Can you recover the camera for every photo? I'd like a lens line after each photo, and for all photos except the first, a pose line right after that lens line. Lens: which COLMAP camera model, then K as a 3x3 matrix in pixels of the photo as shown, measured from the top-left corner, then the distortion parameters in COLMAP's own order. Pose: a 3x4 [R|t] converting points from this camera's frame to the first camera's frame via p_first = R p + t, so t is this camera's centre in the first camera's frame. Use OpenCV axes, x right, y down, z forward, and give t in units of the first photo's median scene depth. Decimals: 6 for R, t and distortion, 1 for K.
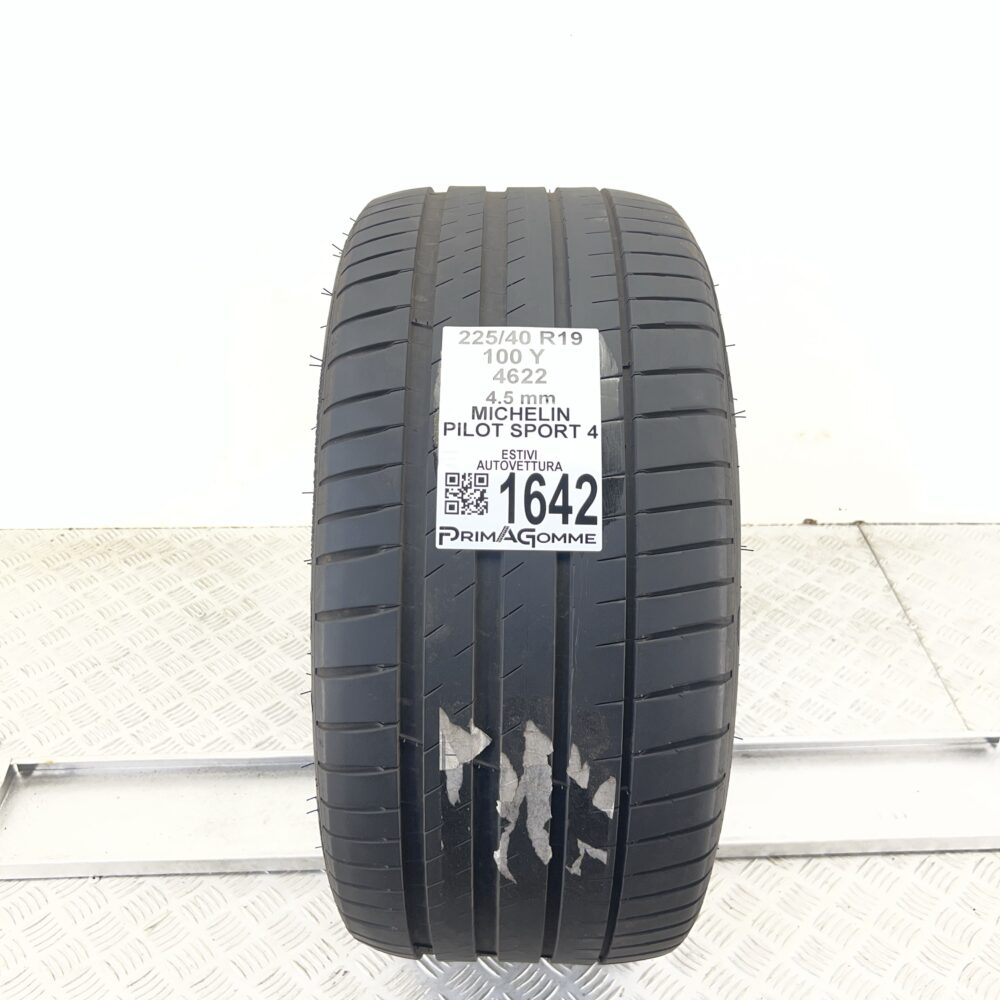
lens RADIAL K [[1096.3, 0, 500.0], [0, 1096.3, 500.0], [0, 0, 1]] dist [0.112292, -0.385826]
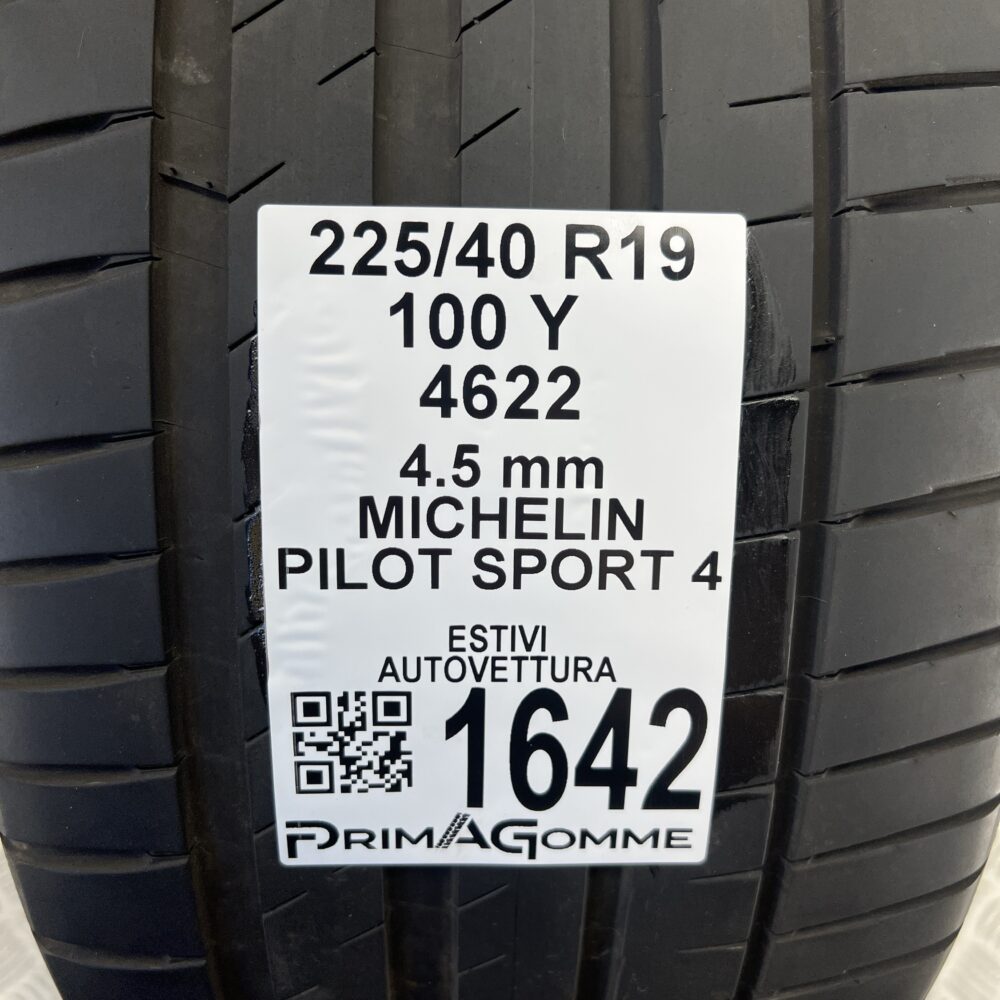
lens RADIAL K [[1096.3, 0, 500.0], [0, 1096.3, 500.0], [0, 0, 1]] dist [0.112292, -0.385826]
pose [[0.999603, -0.004984, 0.027738, 0.008841], [-0.010443, 0.848659, 0.528837, -0.268648], [-0.026176, -0.528916, 0.848270, 0.723309]]
